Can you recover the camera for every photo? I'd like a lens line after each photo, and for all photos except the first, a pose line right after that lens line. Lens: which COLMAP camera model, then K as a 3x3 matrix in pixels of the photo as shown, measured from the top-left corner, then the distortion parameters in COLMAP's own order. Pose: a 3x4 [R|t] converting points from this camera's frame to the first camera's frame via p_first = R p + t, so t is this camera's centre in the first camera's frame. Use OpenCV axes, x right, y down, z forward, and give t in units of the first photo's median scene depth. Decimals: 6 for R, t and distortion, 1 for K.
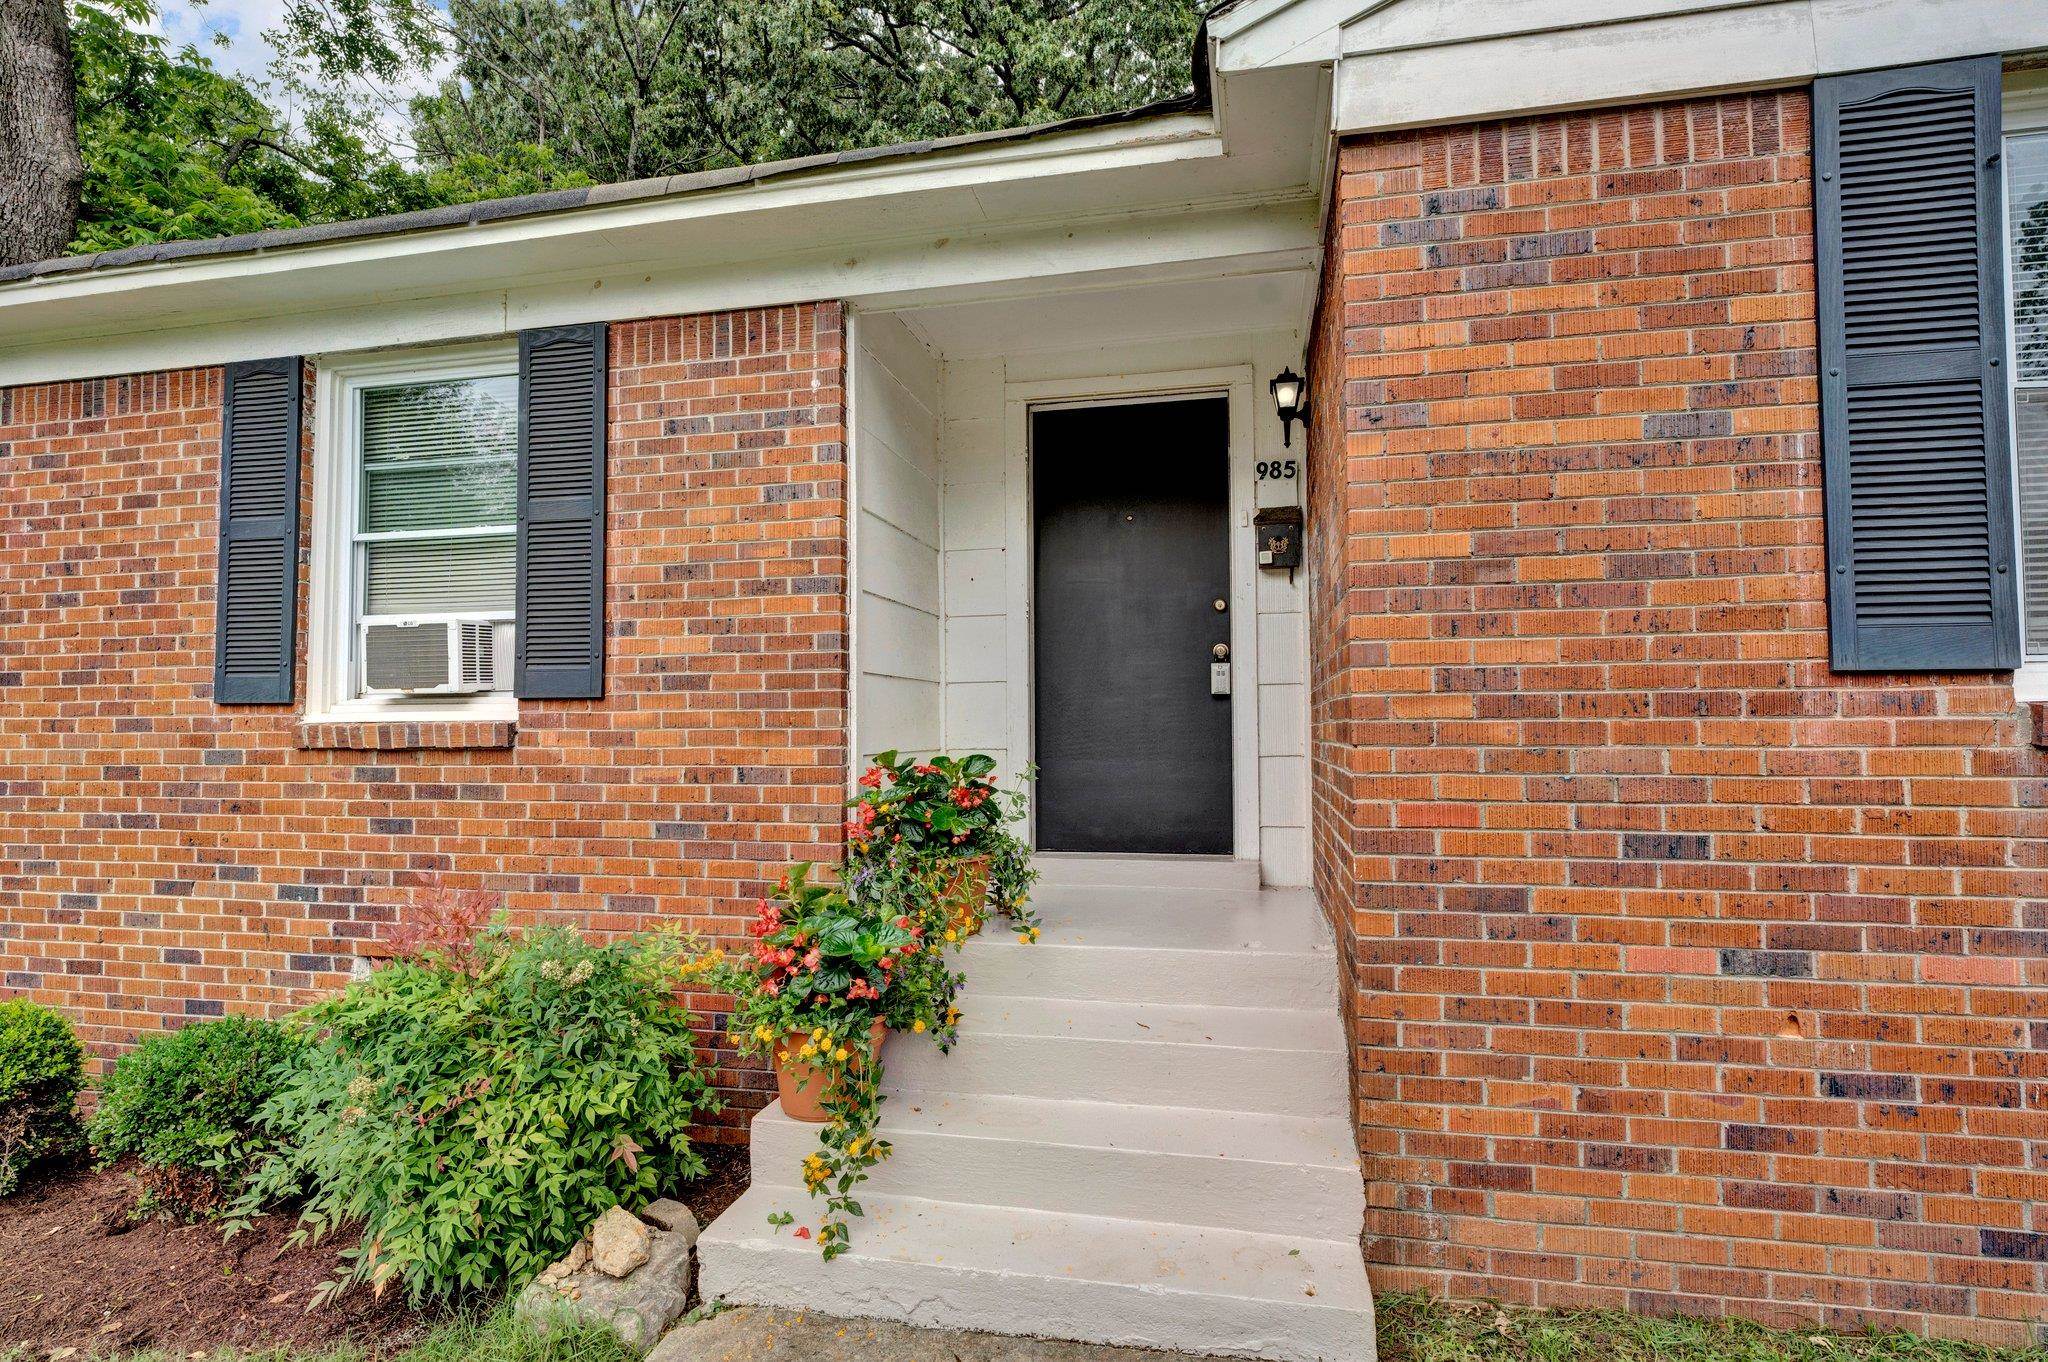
lens RADIAL K [[1063.5, 0, 1011.3], [0, 1063.5, 687.2], [0, 0, 1]] dist [-0.004092, -0.000758]
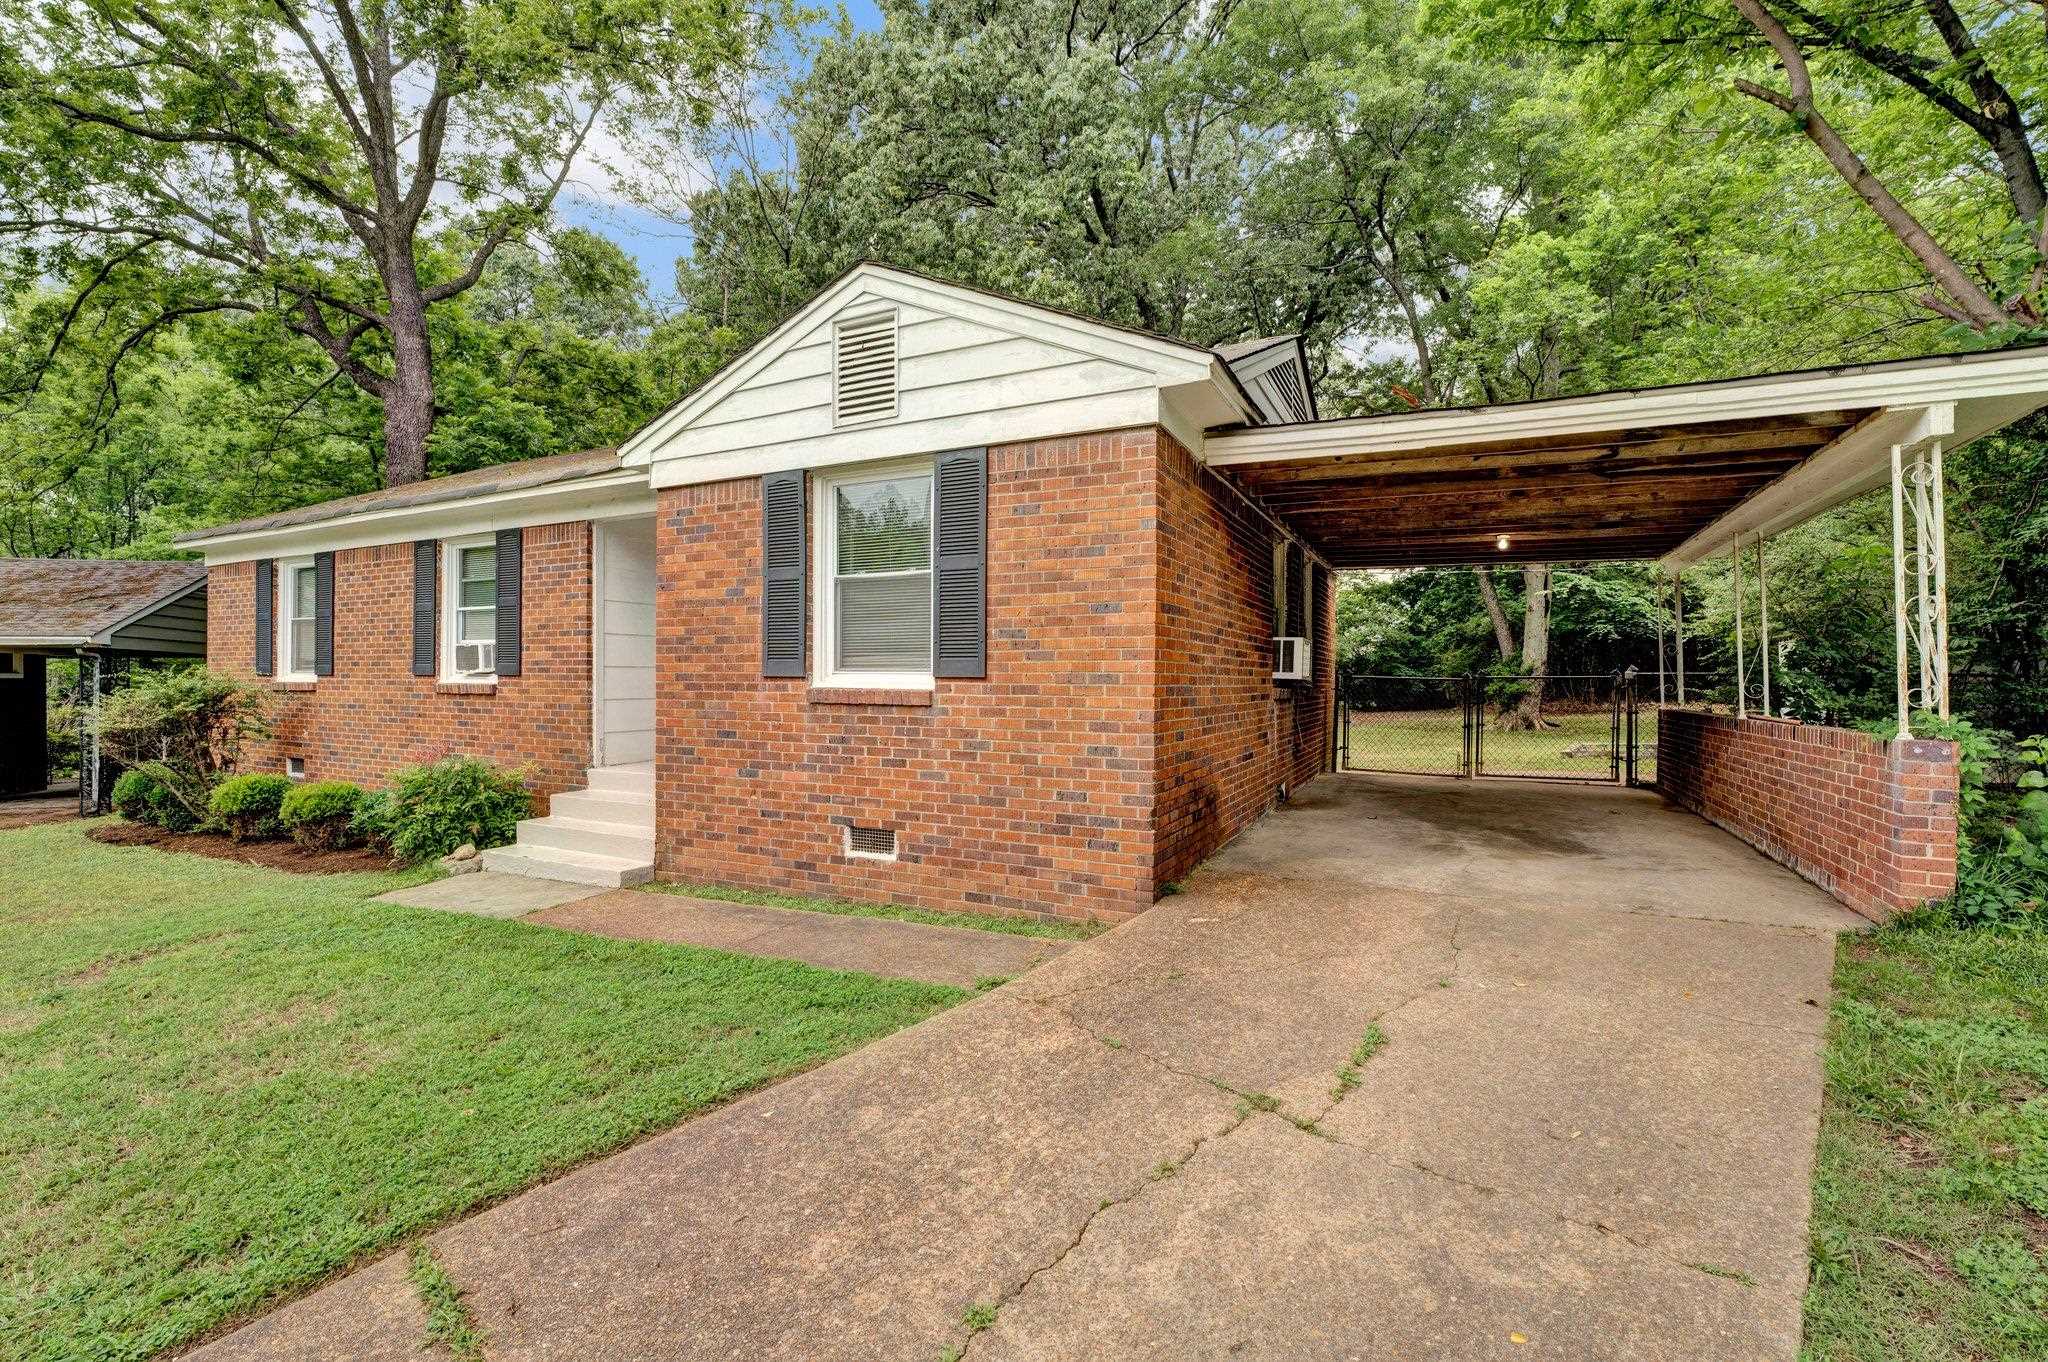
lens RADIAL K [[899.7, 0, 1009.1], [0, 899.7, 678.4], [0, 0, 1]] dist [-0.018913, 0.000719]
pose [[0.968136, 0.010506, -0.250206, 1.329127], [-0.000429, 0.999188, 0.040298, -0.071709], [0.250426, -0.038907, 0.967354, -0.817809]]
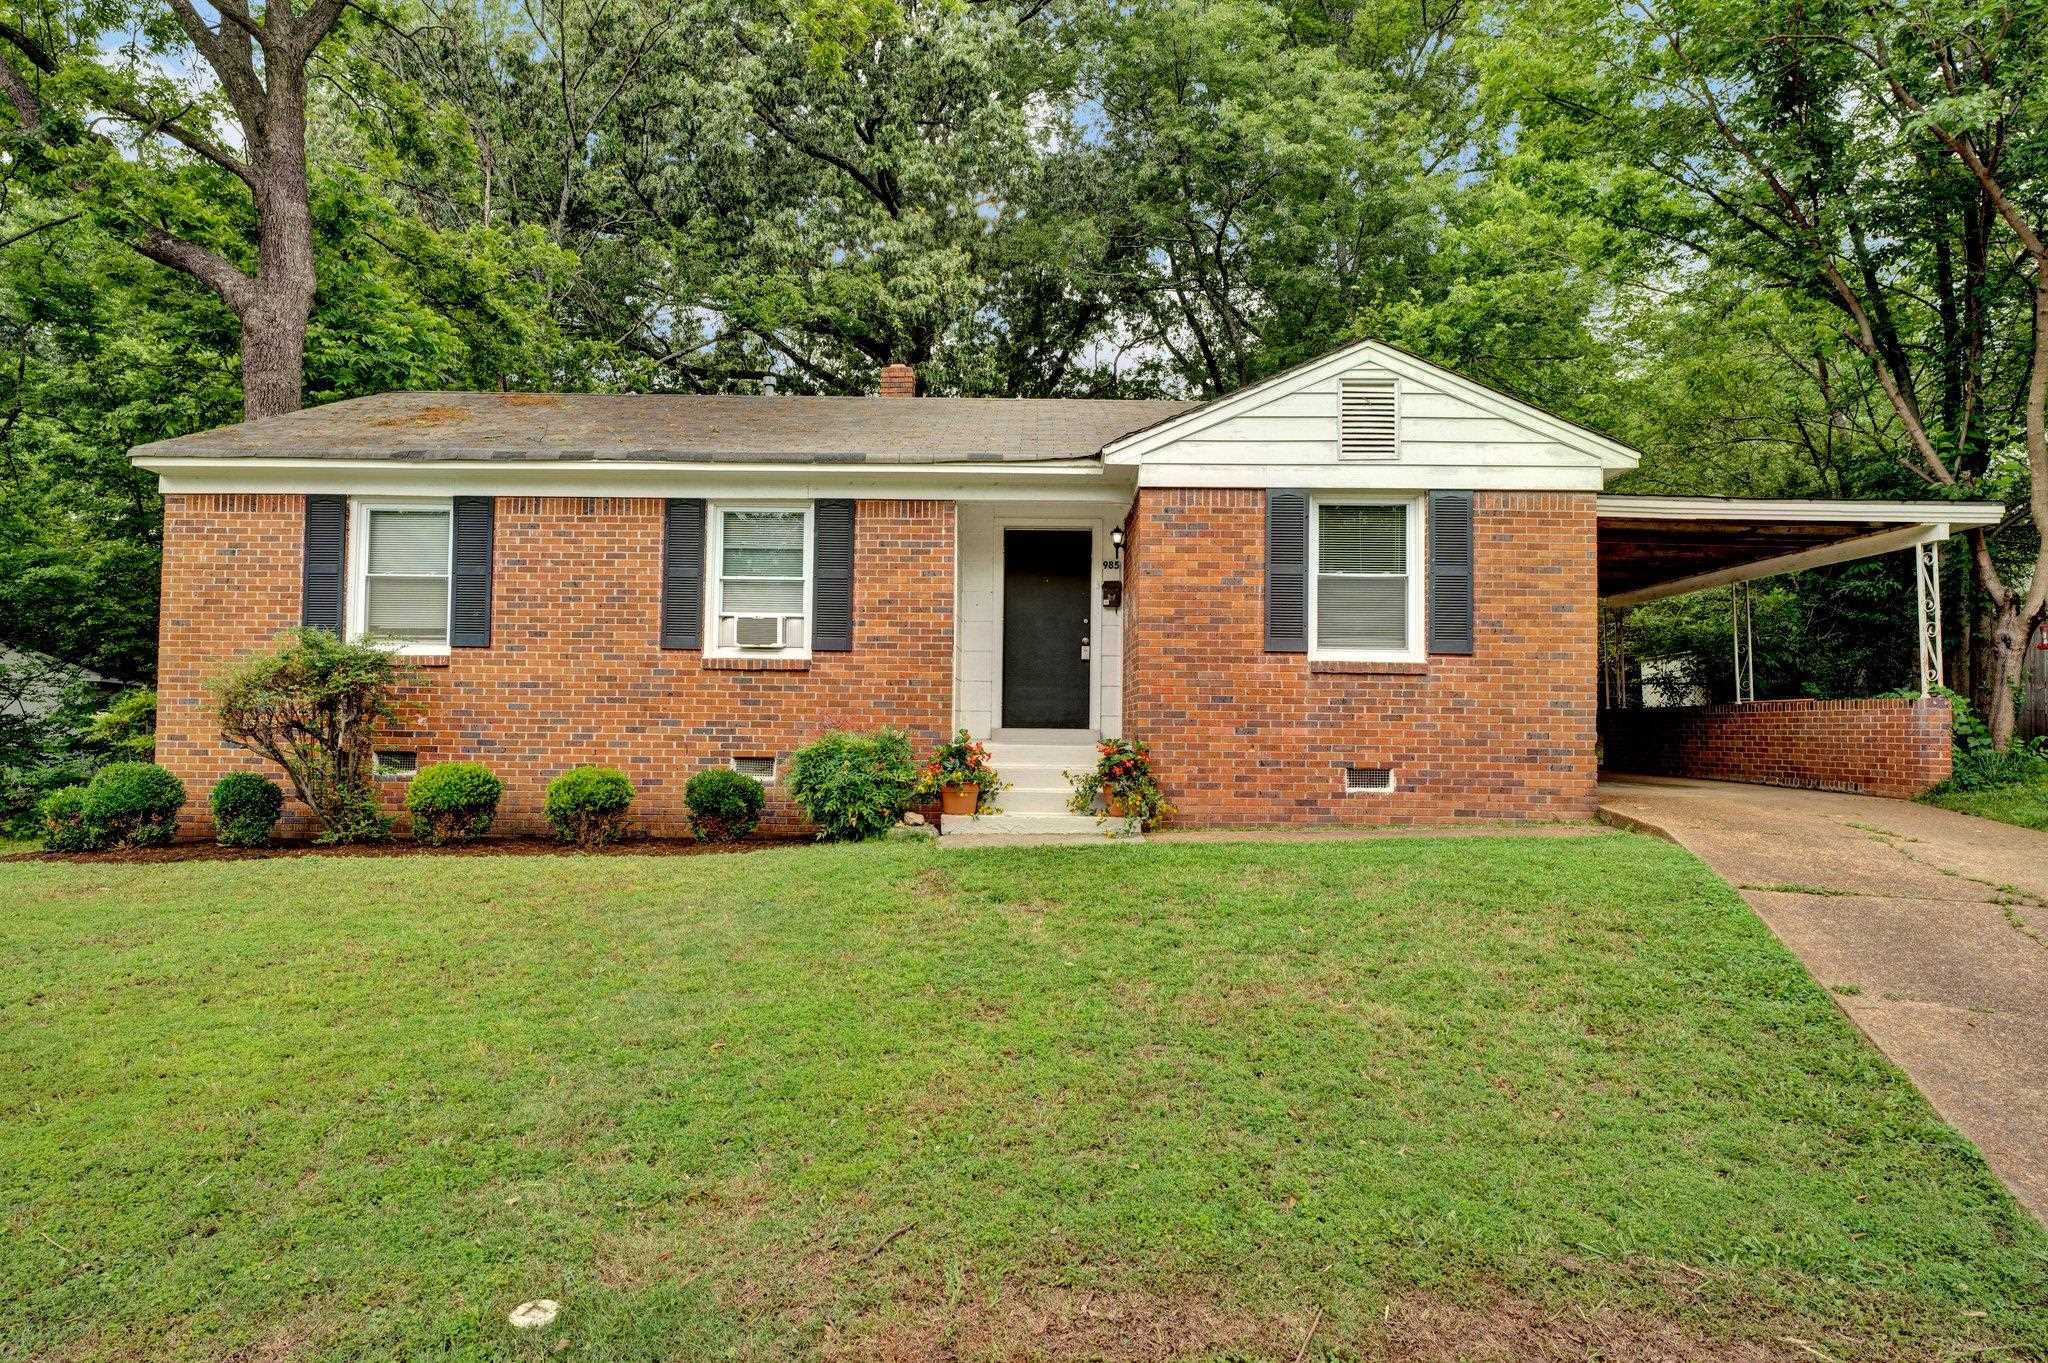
lens RADIAL K [[1177.1, 0, 1008.8], [0, 1177.1, 681.0], [0, 0, 1]] dist [0.006781, 0.000102]
pose [[0.979987, 0.027901, 0.197097, -0.572457], [-0.027964, 0.999606, -0.002464, 0.078235], [-0.197088, -0.003097, 0.980381, -1.805008]]
